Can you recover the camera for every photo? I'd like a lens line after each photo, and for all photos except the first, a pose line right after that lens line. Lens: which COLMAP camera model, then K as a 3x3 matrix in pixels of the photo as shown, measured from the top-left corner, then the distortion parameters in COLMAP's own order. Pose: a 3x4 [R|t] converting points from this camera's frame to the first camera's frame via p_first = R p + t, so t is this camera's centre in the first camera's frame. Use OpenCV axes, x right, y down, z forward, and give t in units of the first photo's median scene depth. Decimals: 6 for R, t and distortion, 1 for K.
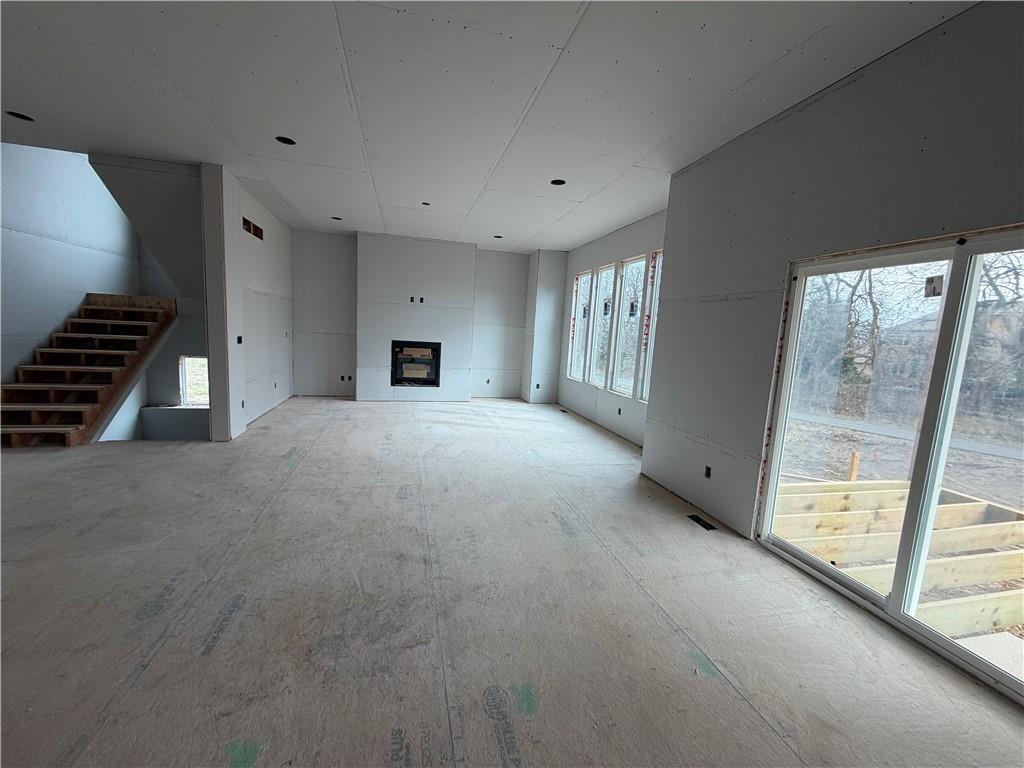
lens RADIAL K [[409.0, 0, 508.8], [0, 409.0, 382.2], [0, 0, 1]] dist [0.000661, -0.000134]
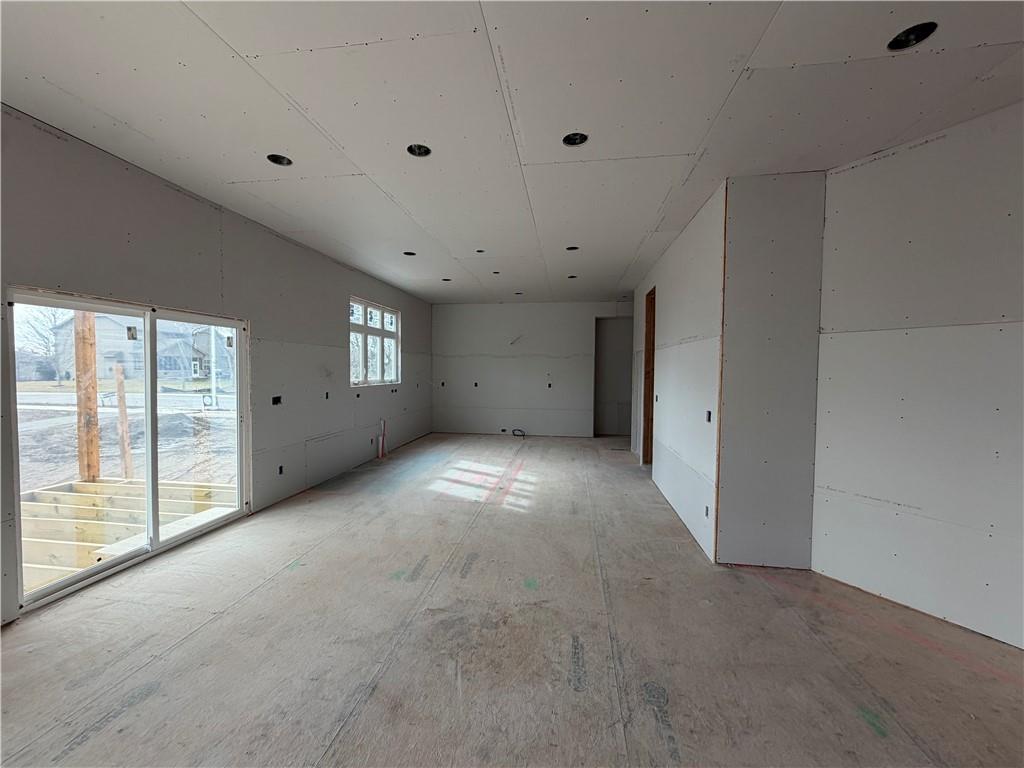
lens RADIAL K [[416.1, 0, 512.0], [0, 416.1, 384.0], [0, 0, 1]] dist [-0.000166, -0.000025]
pose [[-0.921540, -0.077274, 0.380518, -0.535373], [-0.009979, 0.984386, 0.175738, -0.206421], [-0.388156, 0.158152, -0.907922, 1.165750]]
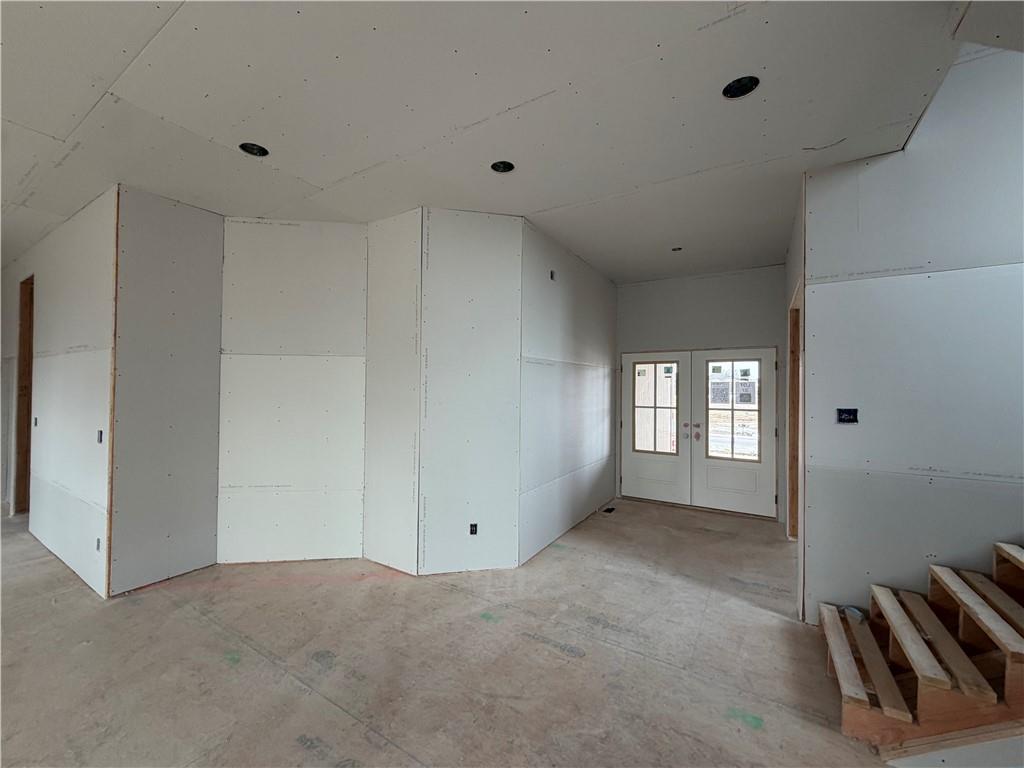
lens RADIAL K [[406.8, 0, 512.0], [0, 406.8, 384.0], [0, 0, 1]] dist [-0.000761, -0.000382]
pose [[-0.719701, -0.071478, -0.690595, -0.623574], [-0.138300, 0.989512, 0.041713, -0.229817], [0.680370, 0.125530, -0.722038, 1.307133]]
